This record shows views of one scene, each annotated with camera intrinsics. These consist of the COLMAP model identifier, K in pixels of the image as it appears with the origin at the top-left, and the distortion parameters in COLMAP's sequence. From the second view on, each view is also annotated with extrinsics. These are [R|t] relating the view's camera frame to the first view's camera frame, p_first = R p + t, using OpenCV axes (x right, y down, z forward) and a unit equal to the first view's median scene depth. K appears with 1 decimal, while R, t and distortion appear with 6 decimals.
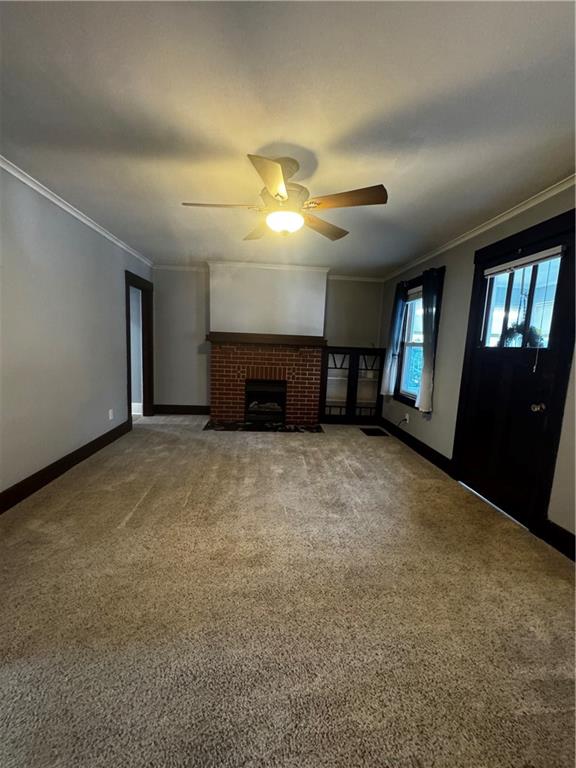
lens RADIAL K [[308.4, 0, 286.8], [0, 308.4, 384.7], [0, 0, 1]] dist [-0.003800, 0.001017]
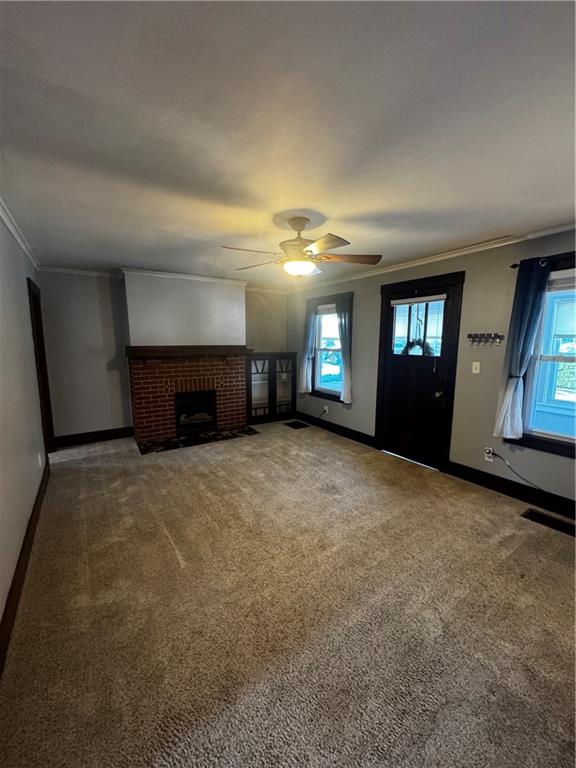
lens RADIAL K [[308.4, 0, 288.2], [0, 308.4, 385.2], [0, 0, 1]] dist [-0.003800, 0.001017]
pose [[0.872826, -0.108843, 0.475739, -0.429540], [0.096860, 0.994055, 0.049721, -0.087464], [-0.478323, 0.002682, 0.878180, -0.022459]]
